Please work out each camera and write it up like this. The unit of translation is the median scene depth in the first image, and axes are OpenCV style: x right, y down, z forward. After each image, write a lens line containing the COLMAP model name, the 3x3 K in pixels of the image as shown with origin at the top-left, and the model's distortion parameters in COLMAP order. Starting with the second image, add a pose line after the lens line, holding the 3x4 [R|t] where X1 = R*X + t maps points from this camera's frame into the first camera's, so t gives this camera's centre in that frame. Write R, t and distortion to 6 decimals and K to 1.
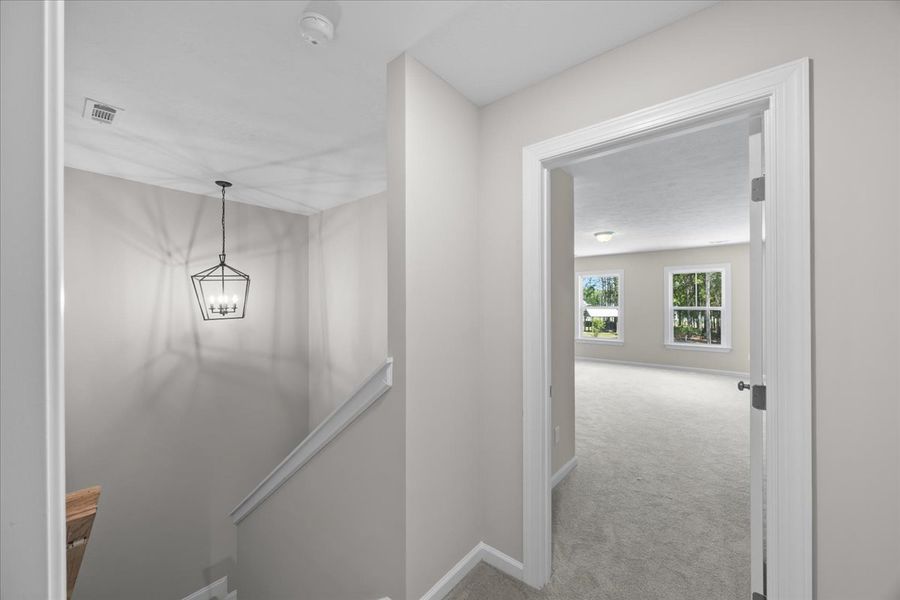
lens RADIAL K [[367.4, 0, 448.4], [0, 367.4, 298.5], [0, 0, 1]] dist [0.002212, 0.000253]
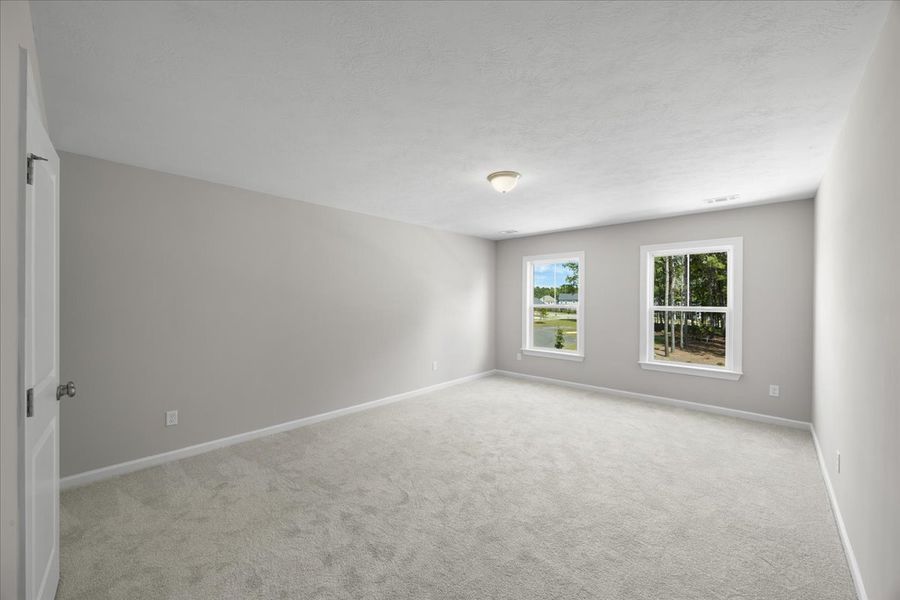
lens RADIAL K [[367.4, 0, 448.4], [0, 367.4, 298.5], [0, 0, 1]] dist [0.002212, 0.000253]
pose [[0.998786, 0.009744, -0.048289, 0.275368], [-0.009168, 0.999884, 0.012145, 0.003552], [0.048402, -0.011687, 0.998760, 0.322691]]
